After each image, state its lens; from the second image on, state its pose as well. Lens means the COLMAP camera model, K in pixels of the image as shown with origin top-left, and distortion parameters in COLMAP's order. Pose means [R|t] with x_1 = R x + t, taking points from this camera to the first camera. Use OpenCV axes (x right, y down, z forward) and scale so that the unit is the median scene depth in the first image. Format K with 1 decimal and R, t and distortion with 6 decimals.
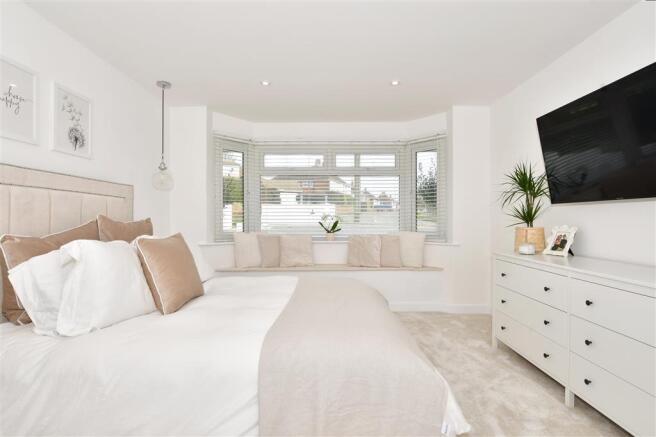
lens RADIAL K [[312.2, 0, 328.0], [0, 312.2, 218.5], [0, 0, 1]] dist [-0.024943, 0.001673]
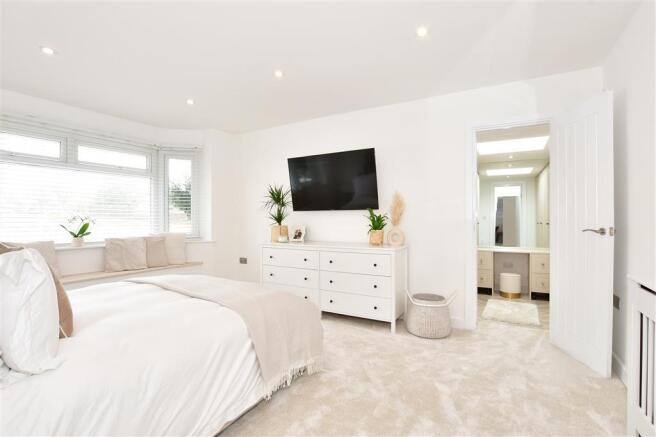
lens RADIAL K [[312.2, 0, 328.0], [0, 312.2, 218.5], [0, 0, 1]] dist [-0.024943, 0.001673]
pose [[0.502590, -0.000448, 0.864525, -0.556019], [0.001958, 0.999998, -0.000620, -0.005442], [-0.864523, 0.002005, 0.502590, -0.010351]]
